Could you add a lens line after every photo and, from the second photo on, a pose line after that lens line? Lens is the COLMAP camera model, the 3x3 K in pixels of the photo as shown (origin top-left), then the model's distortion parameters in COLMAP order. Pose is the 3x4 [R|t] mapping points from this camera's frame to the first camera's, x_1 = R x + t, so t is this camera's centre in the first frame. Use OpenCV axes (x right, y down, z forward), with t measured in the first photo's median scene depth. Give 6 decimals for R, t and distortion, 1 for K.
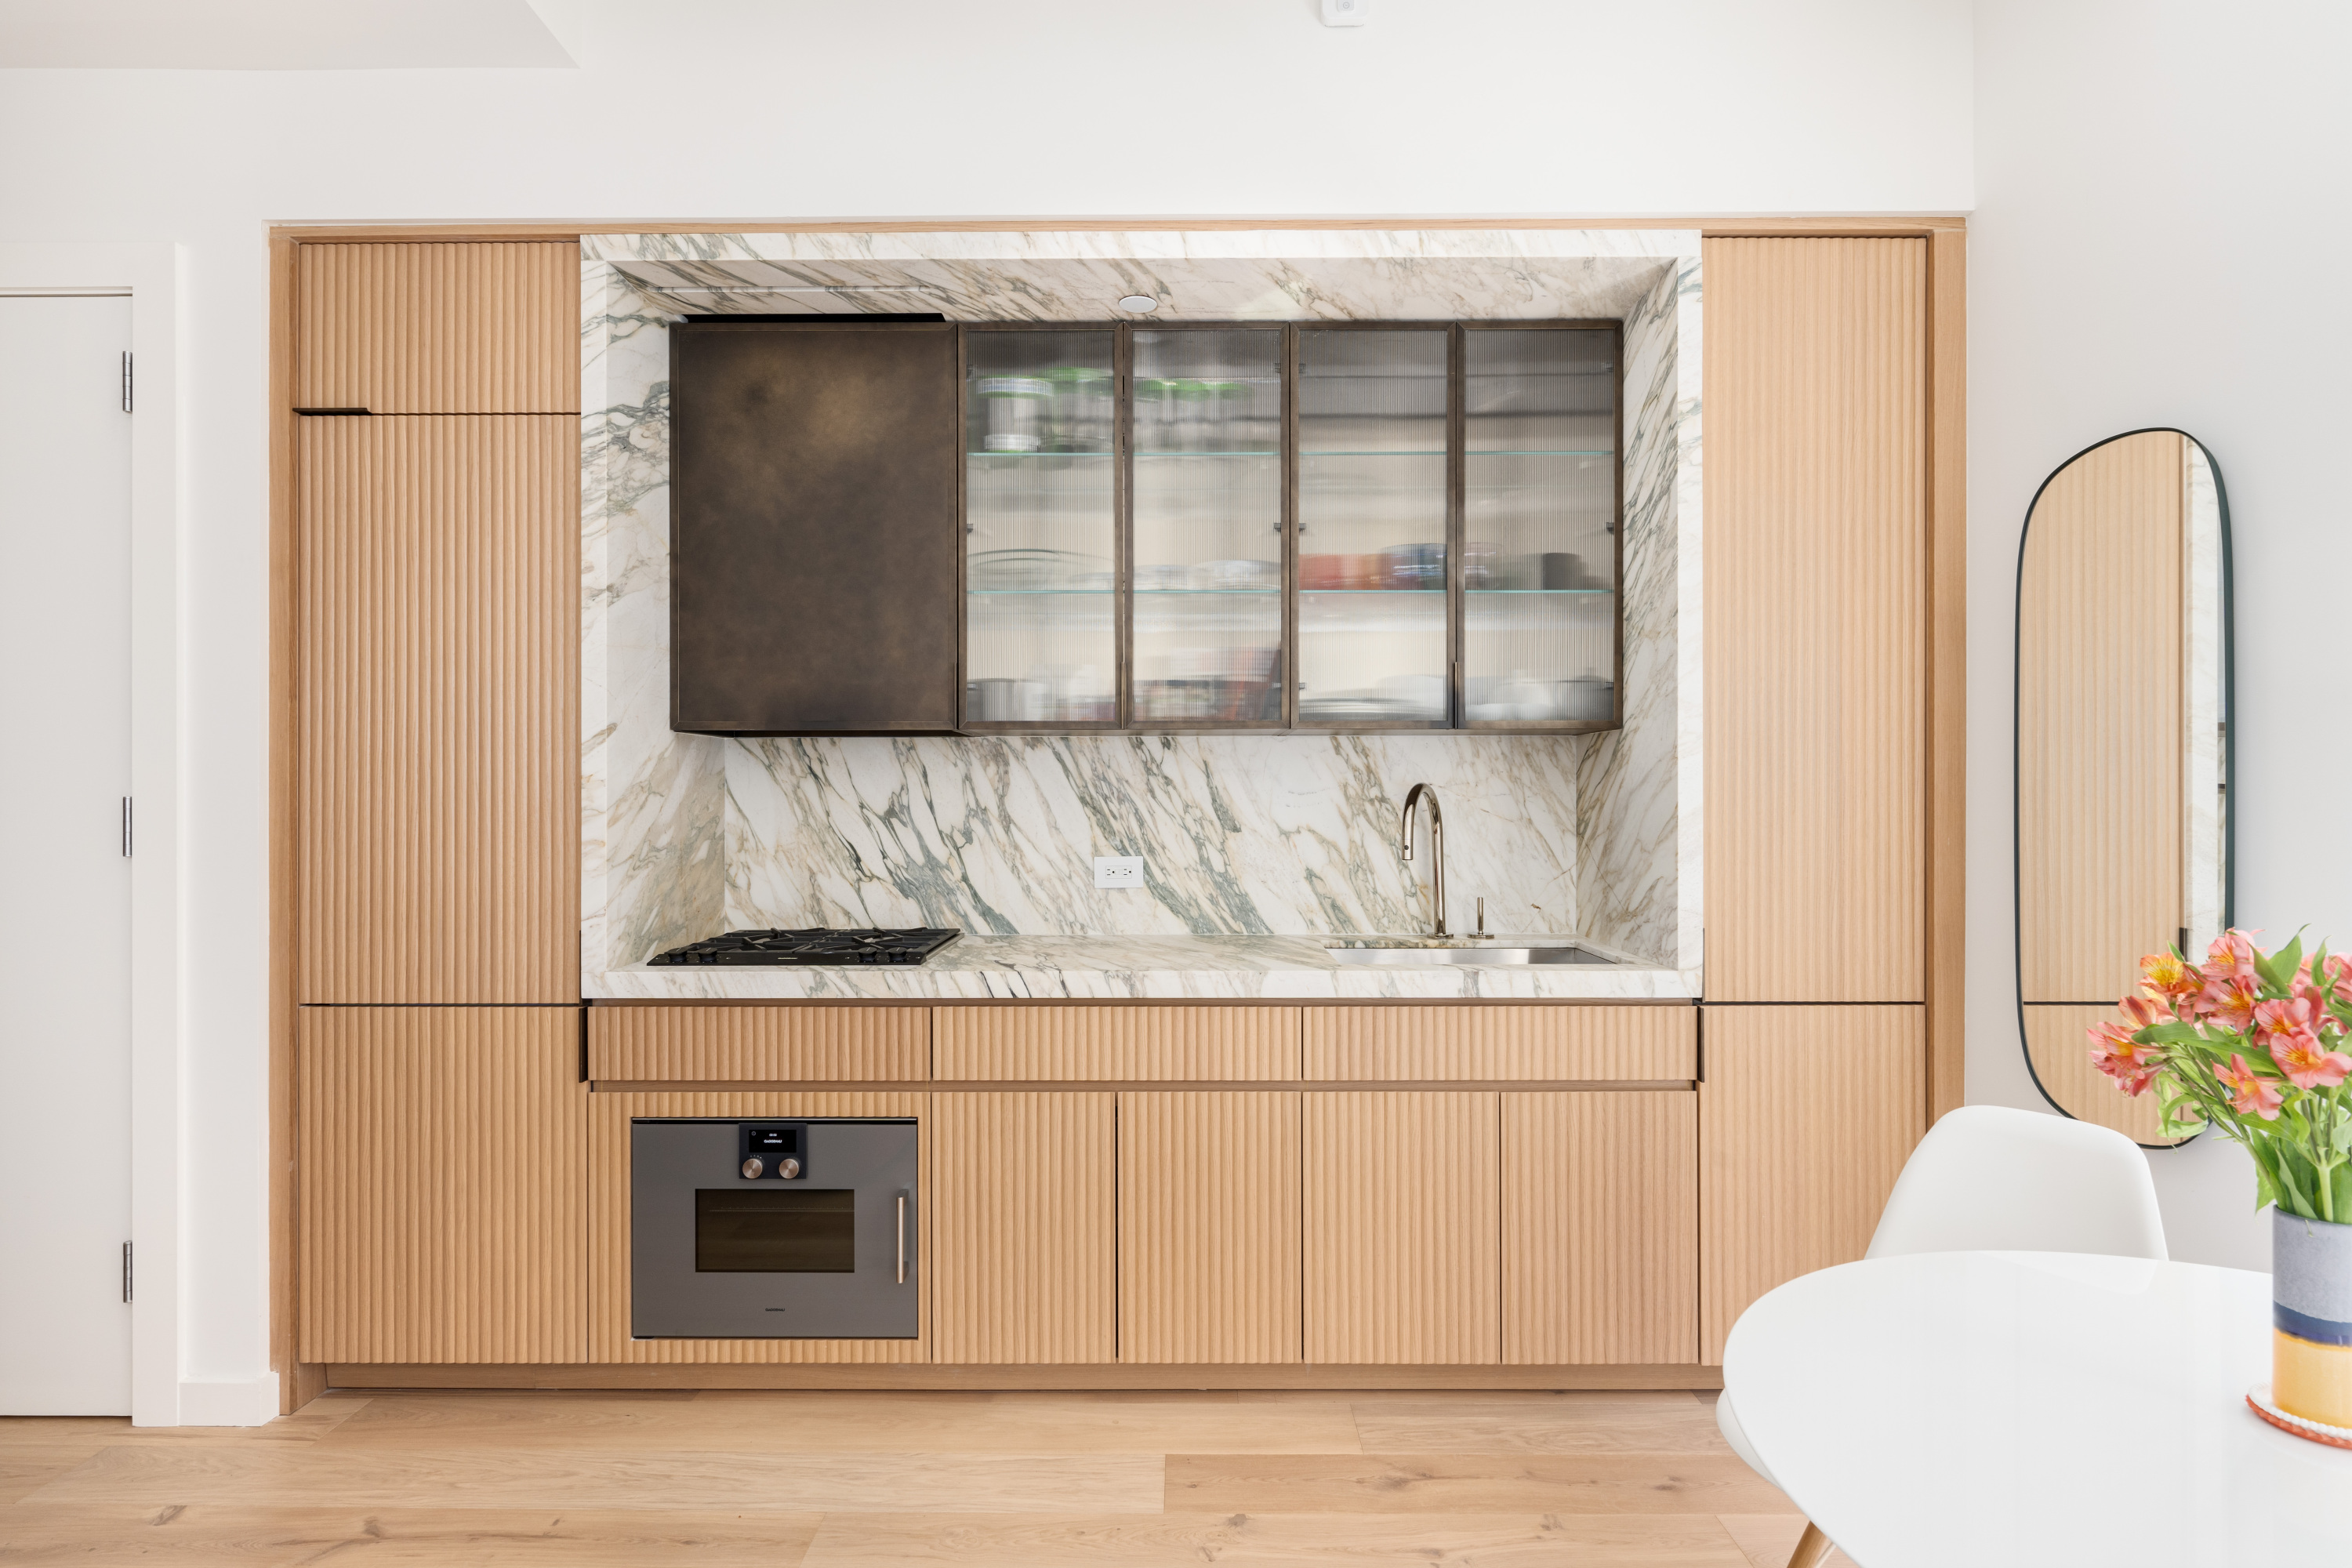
lens RADIAL K [[1054.7, 0, 1176.0], [0, 1054.7, 784.0], [0, 0, 1]] dist [-0.000340, 0.000049]
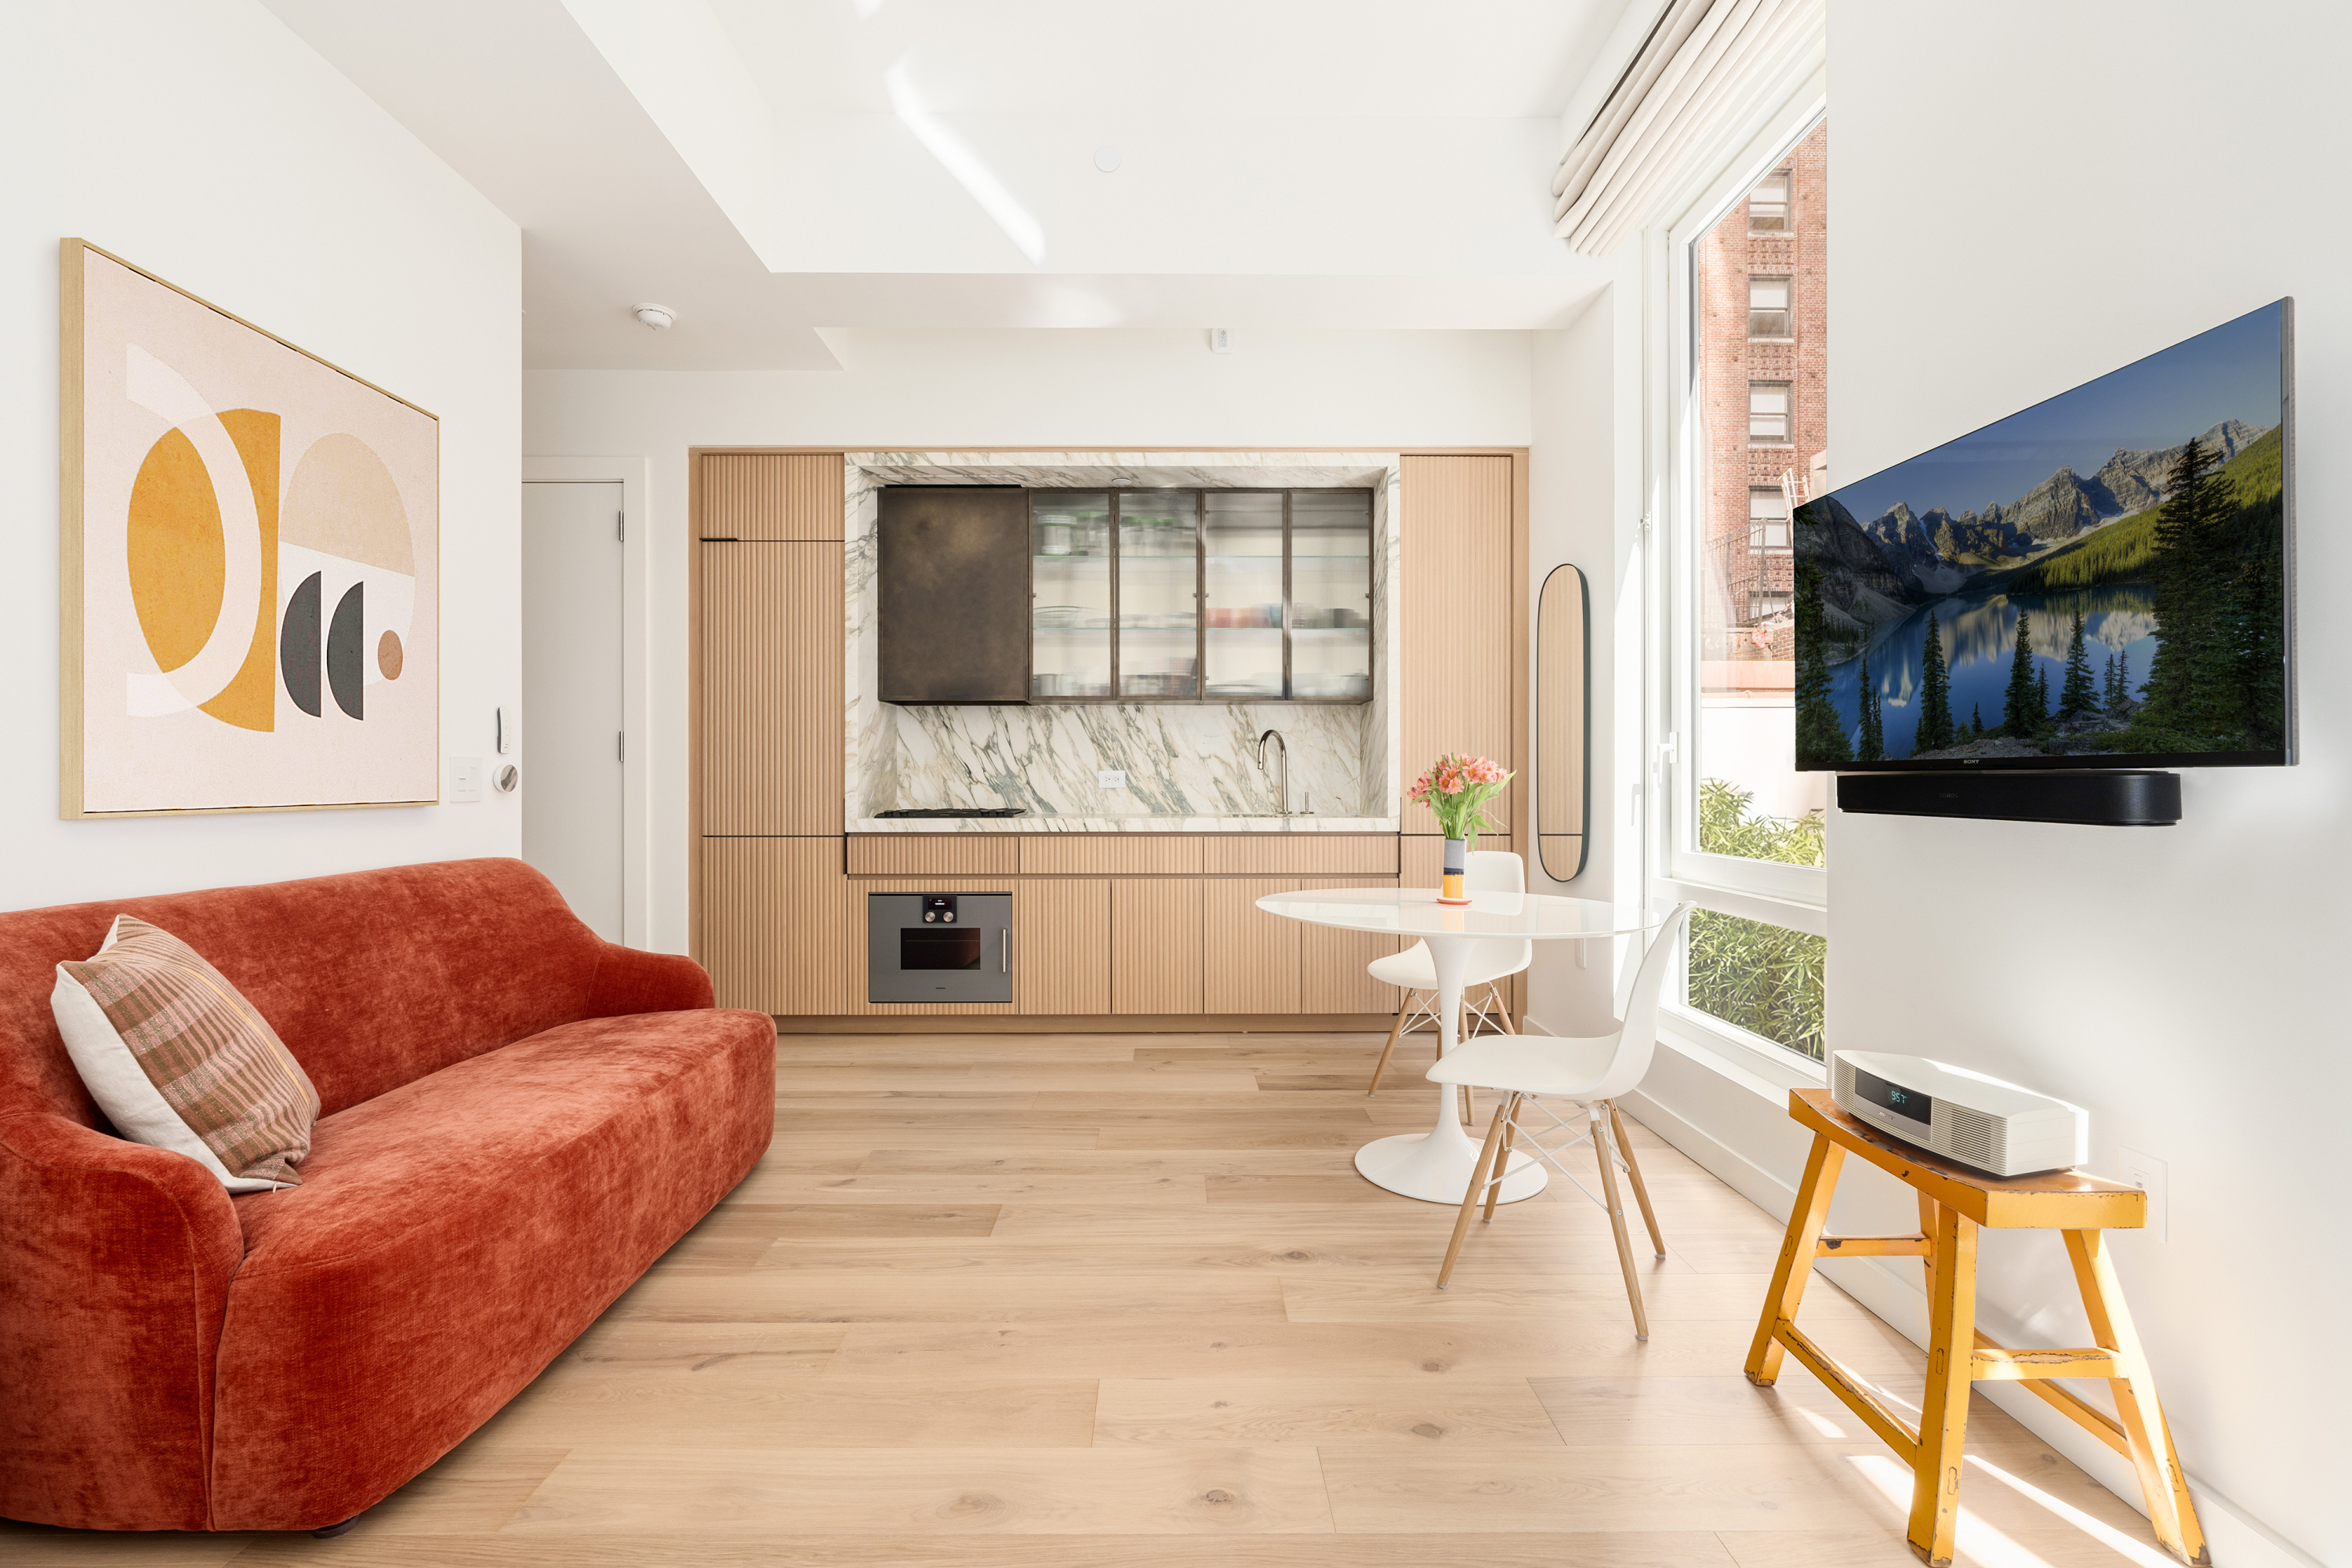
lens RADIAL K [[1038.6, 0, 1176.0], [0, 1038.6, 784.0], [0, 0, 1]] dist [-0.000054, -0.000018]
pose [[0.999950, 0.000357, 0.009986, 0.043359], [-0.000379, 0.999997, 0.002228, 0.096432], [-0.009985, -0.002231, 0.999948, -0.893035]]
